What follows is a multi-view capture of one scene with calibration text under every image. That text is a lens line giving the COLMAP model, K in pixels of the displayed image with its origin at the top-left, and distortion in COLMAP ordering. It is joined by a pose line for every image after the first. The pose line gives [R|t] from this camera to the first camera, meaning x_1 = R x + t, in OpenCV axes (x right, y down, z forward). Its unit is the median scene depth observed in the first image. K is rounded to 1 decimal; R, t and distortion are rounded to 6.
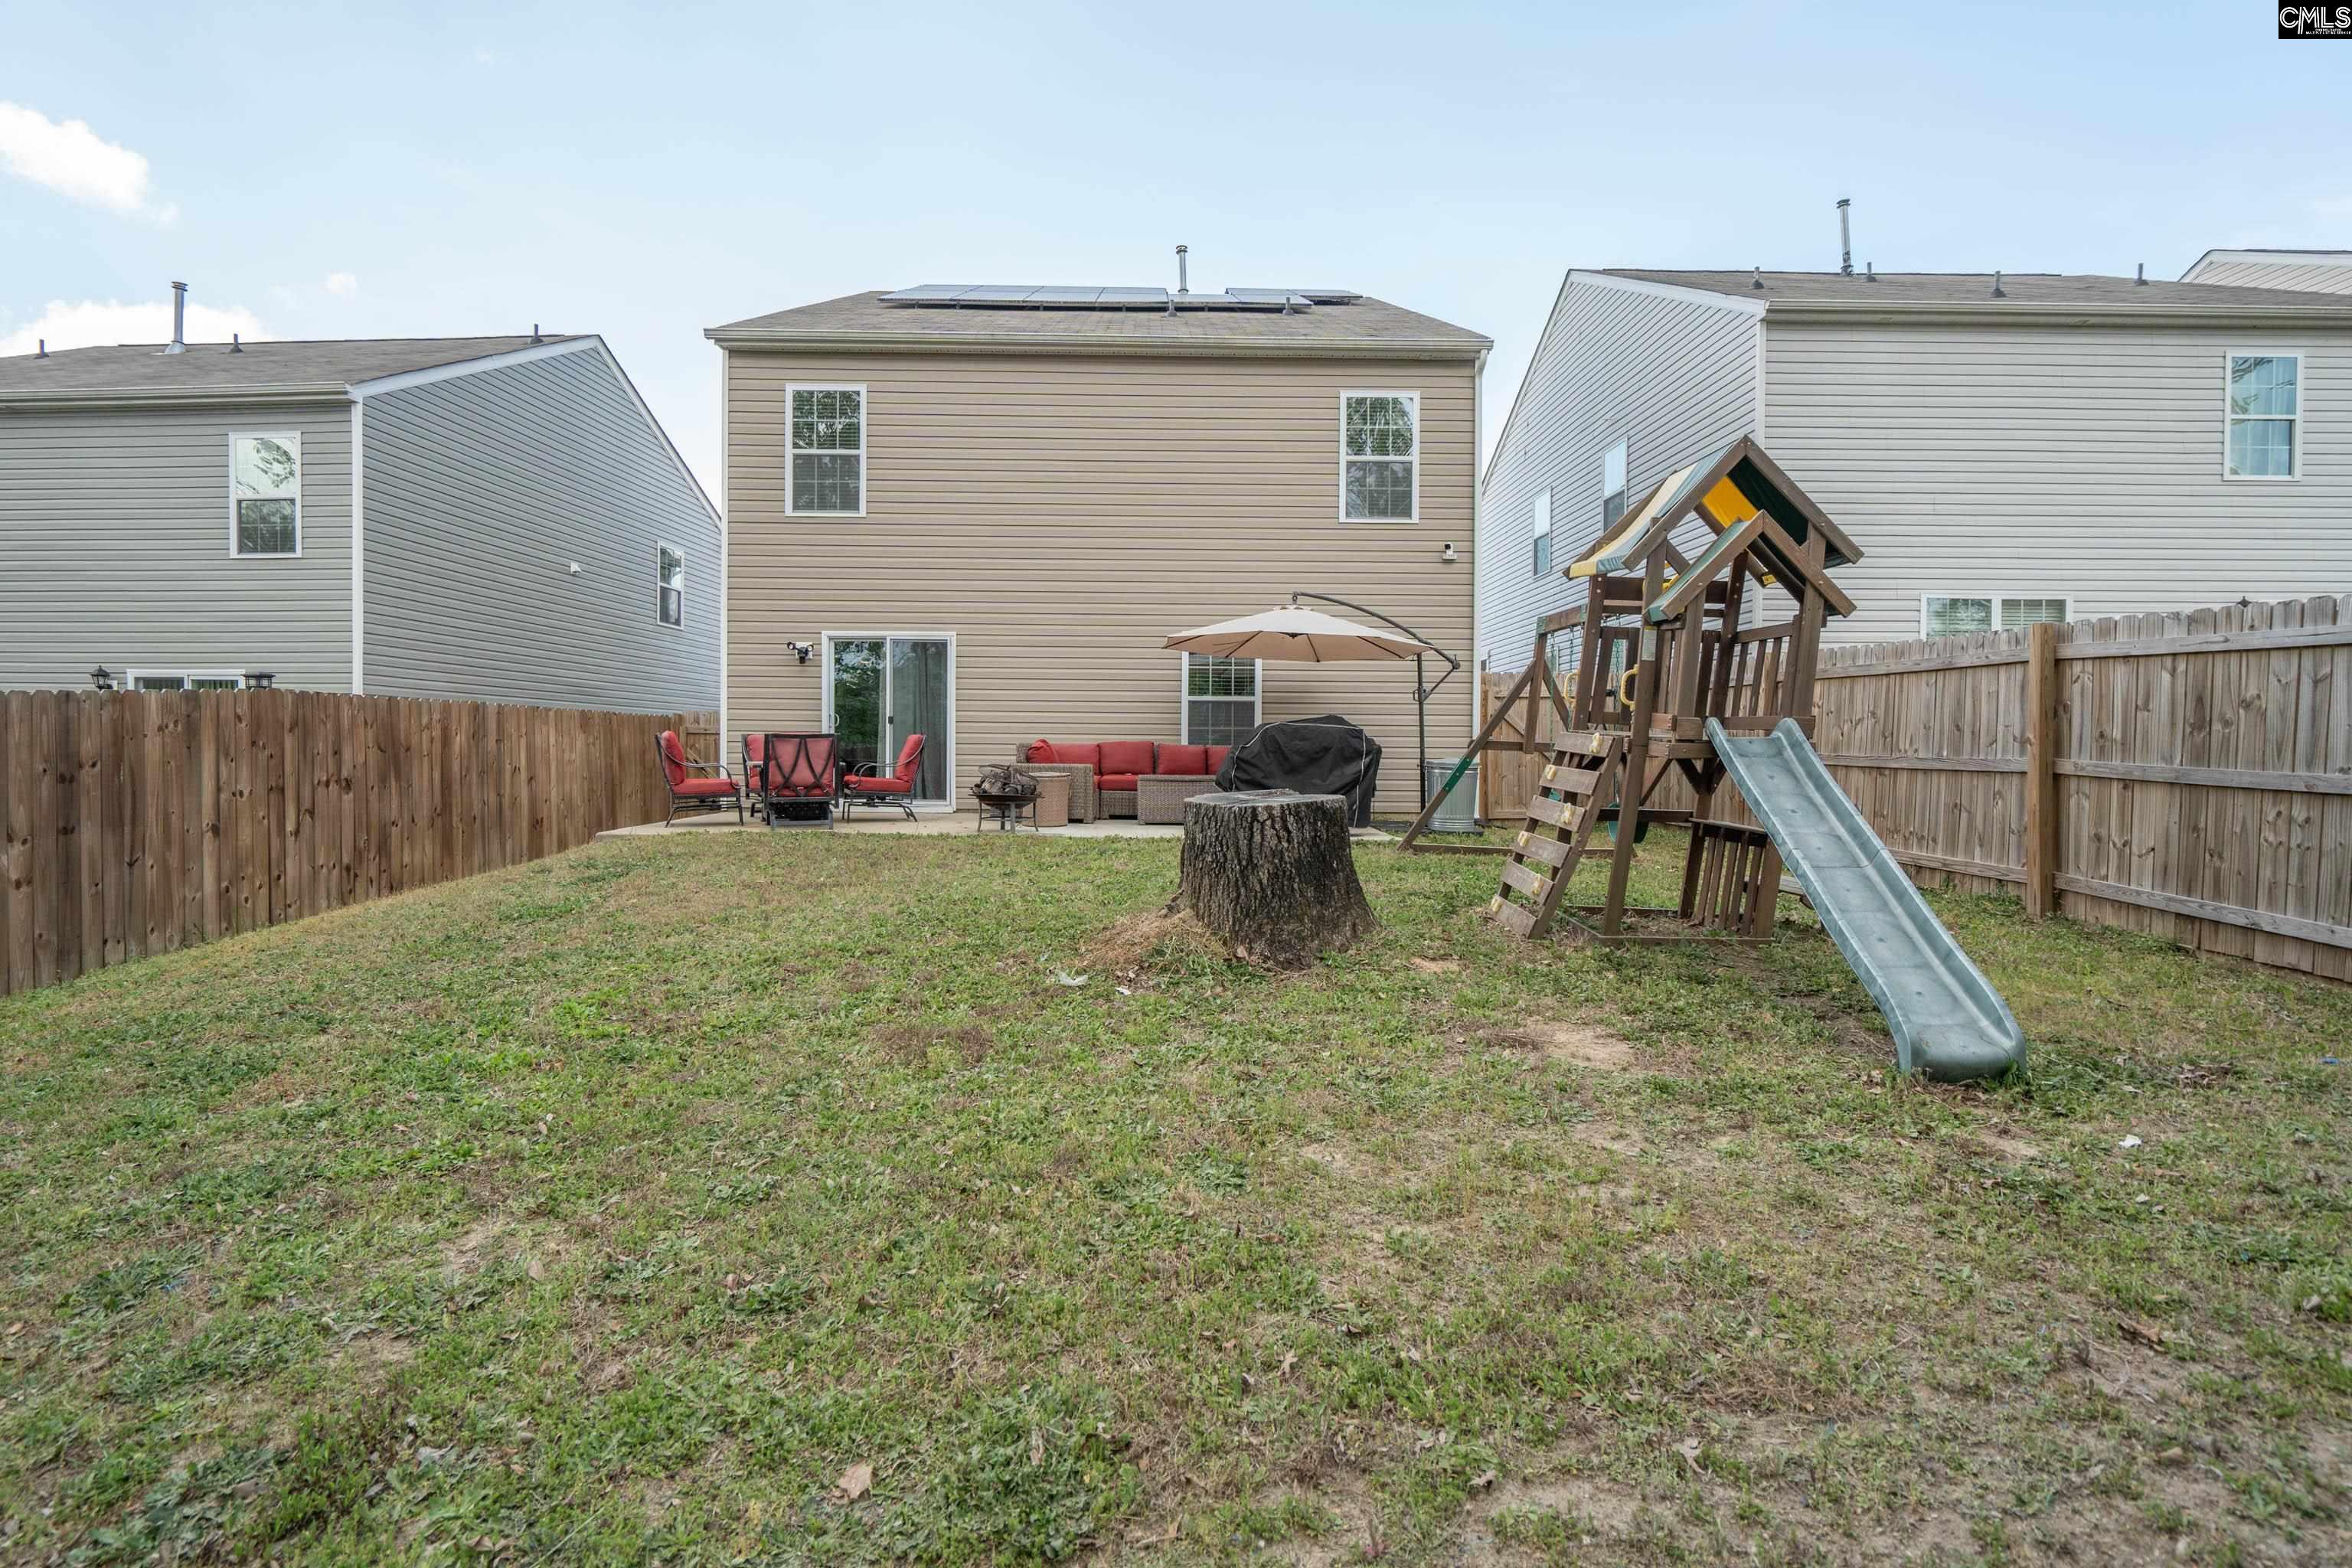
lens RADIAL K [[1103.6, 0, 1165.8], [0, 1103.6, 758.0], [0, 0, 1]] dist [0.000246, 0.000670]
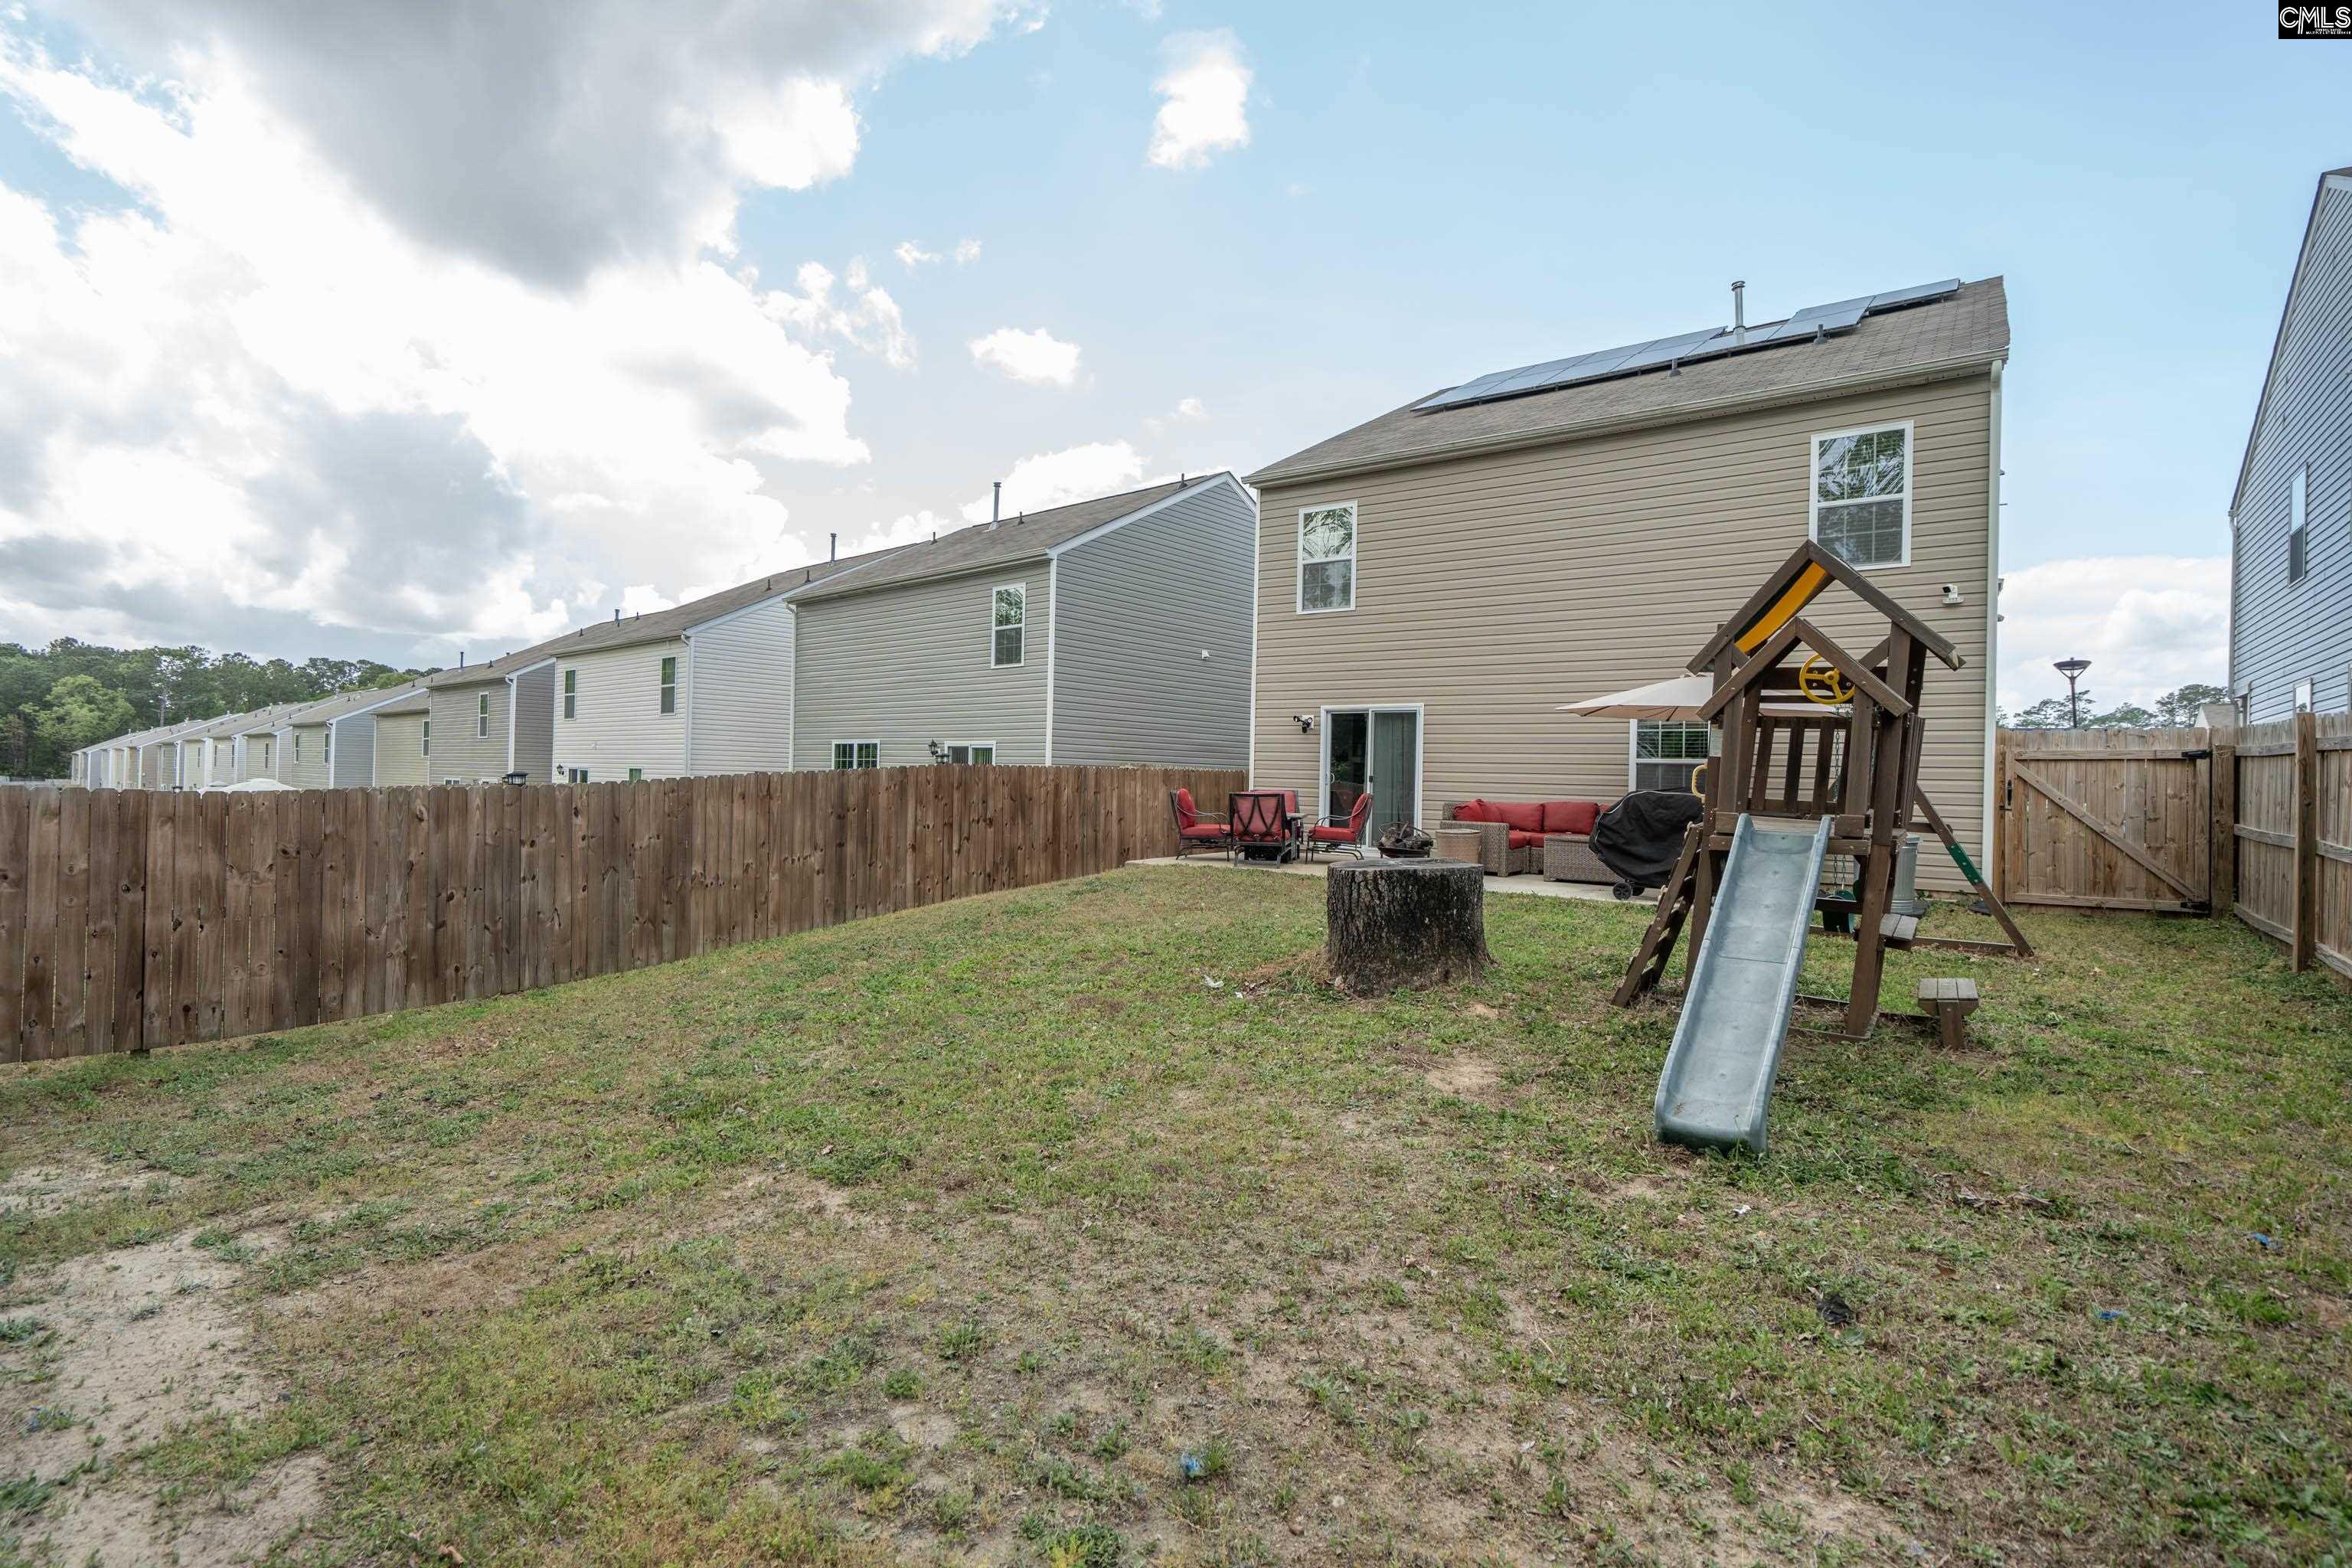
lens RADIAL K [[1103.6, 0, 1165.8], [0, 1103.6, 758.0], [0, 0, 1]] dist [0.000246, 0.000670]
pose [[0.796697, -0.001085, -0.604378, 0.339068], [-0.018476, 0.999487, -0.026149, -0.025255], [0.604096, 0.032000, 0.796269, -0.090999]]
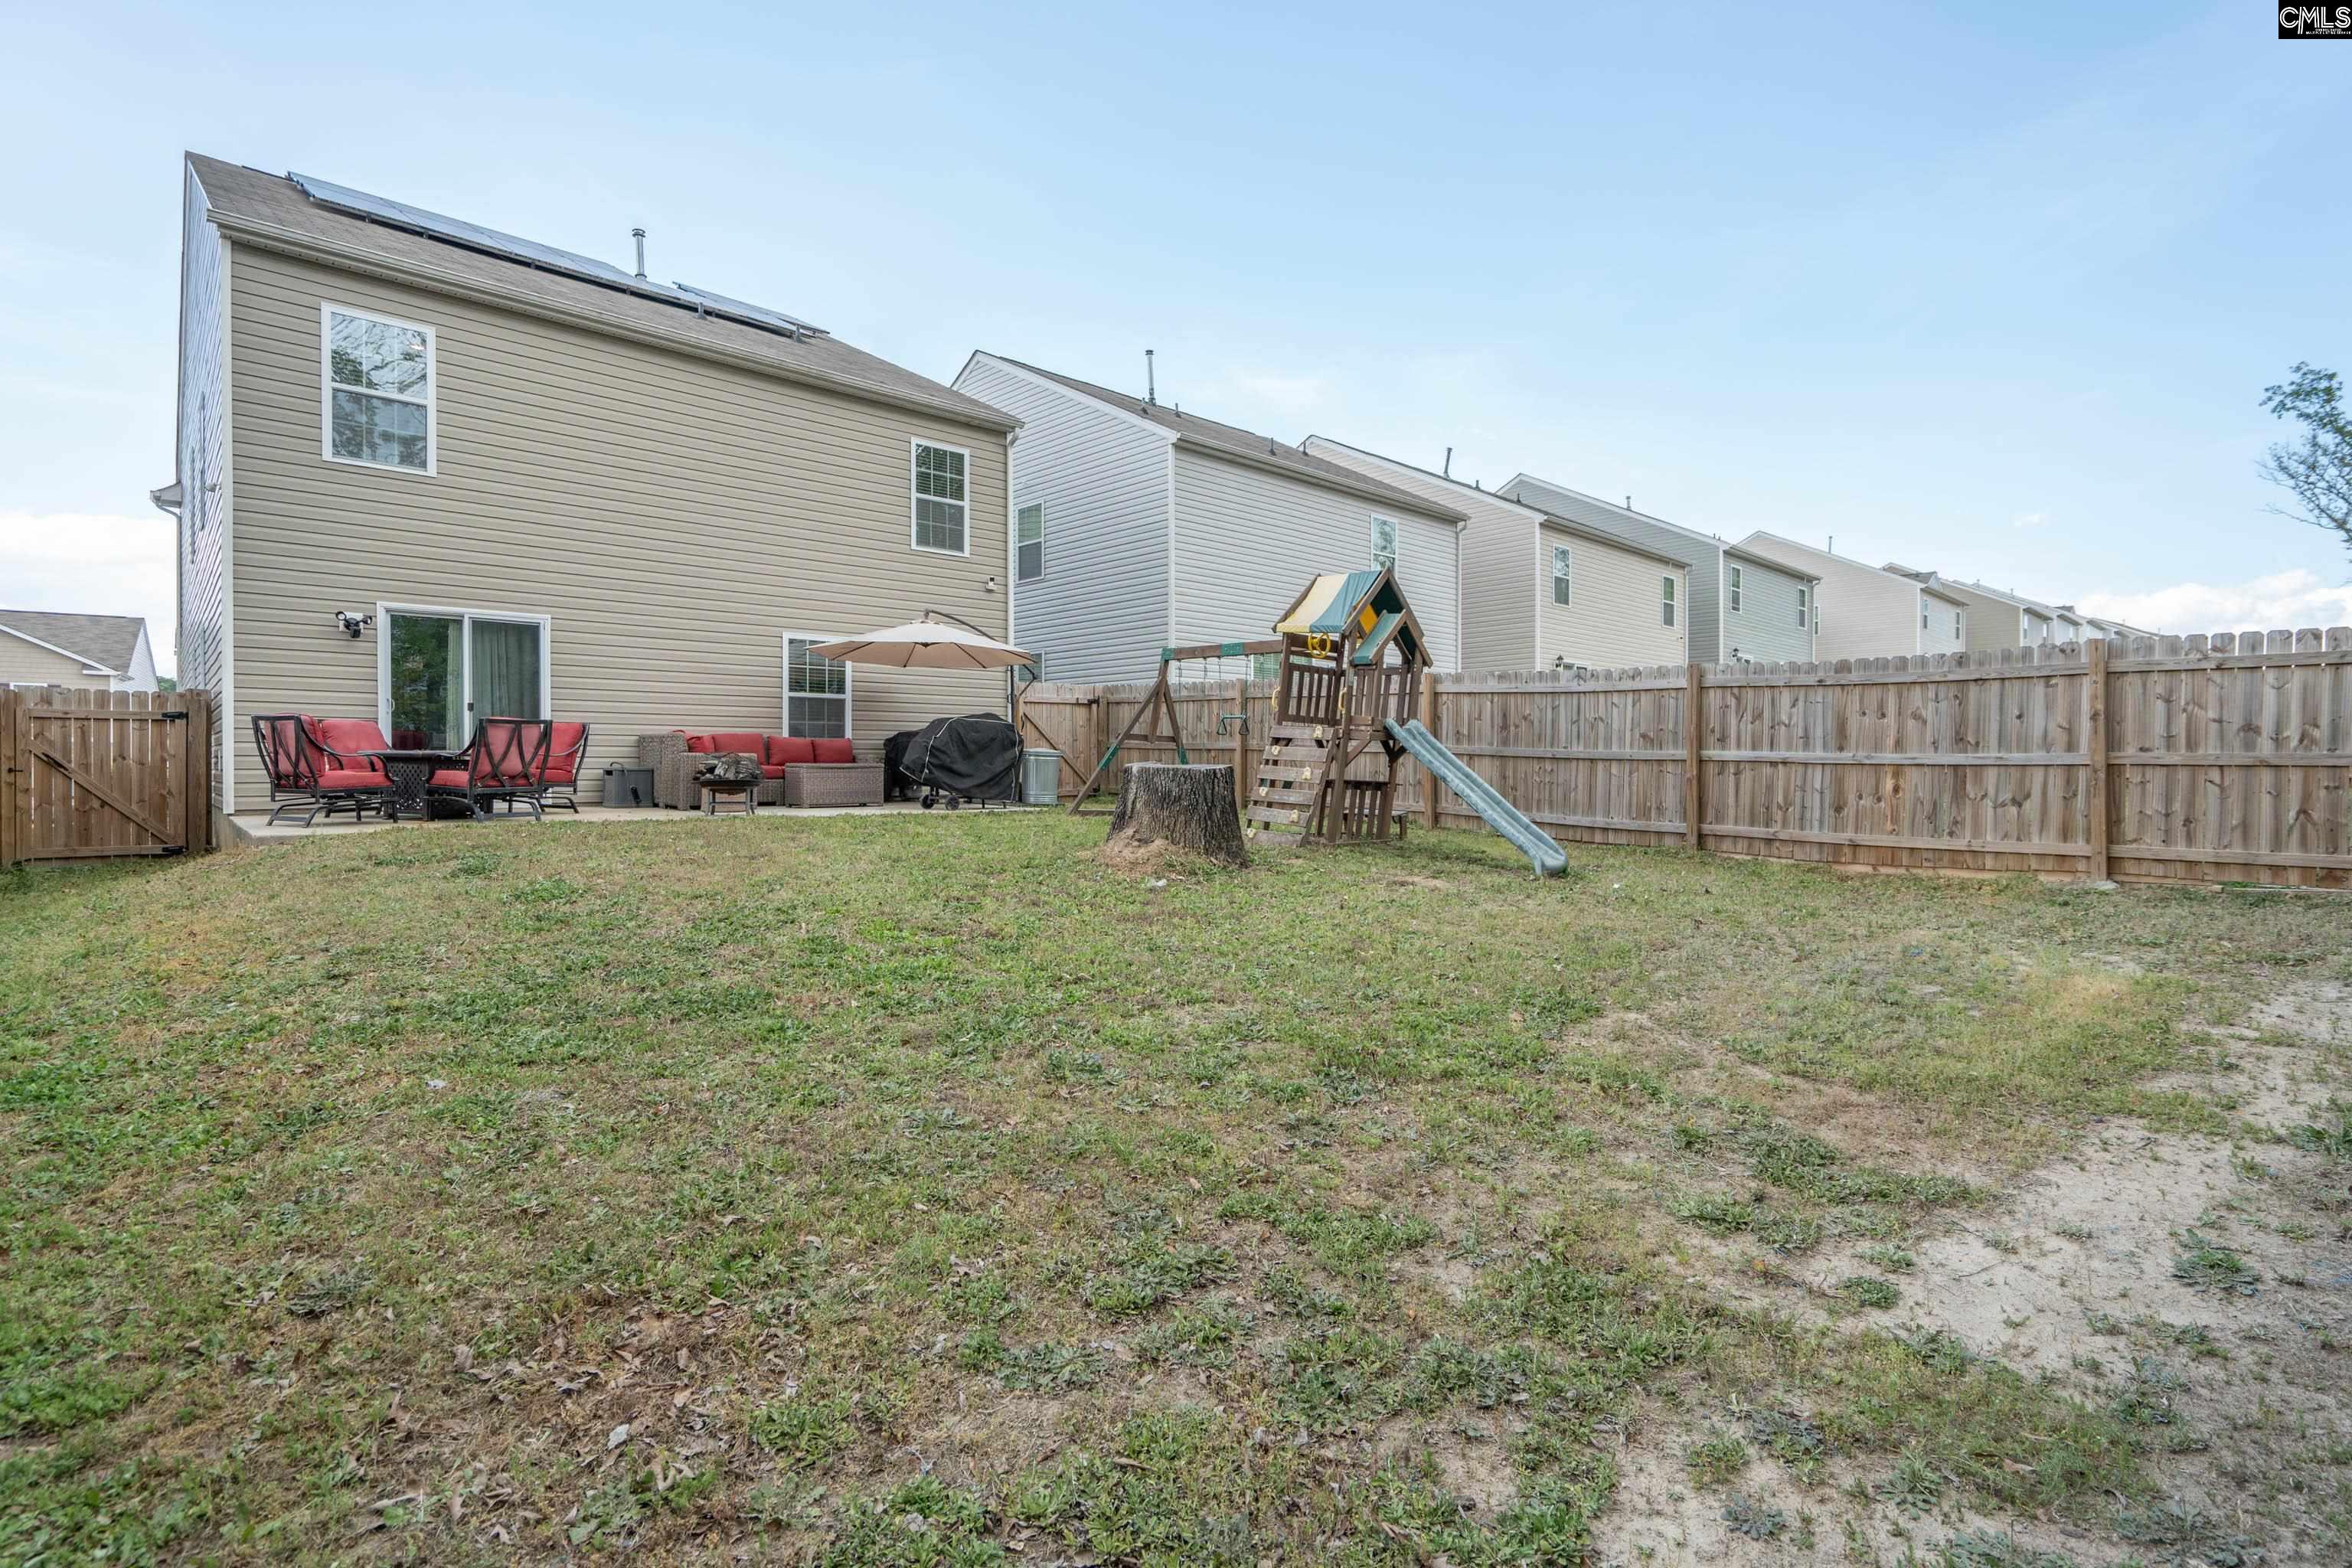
lens RADIAL K [[1103.6, 0, 1165.8], [0, 1103.6, 758.0], [0, 0, 1]] dist [0.000246, 0.000670]
pose [[0.738632, -0.004485, 0.674094, -0.508674], [0.006612, 0.999978, -0.000592, 0.013578], [-0.674076, 0.004895, 0.738646, -0.058940]]
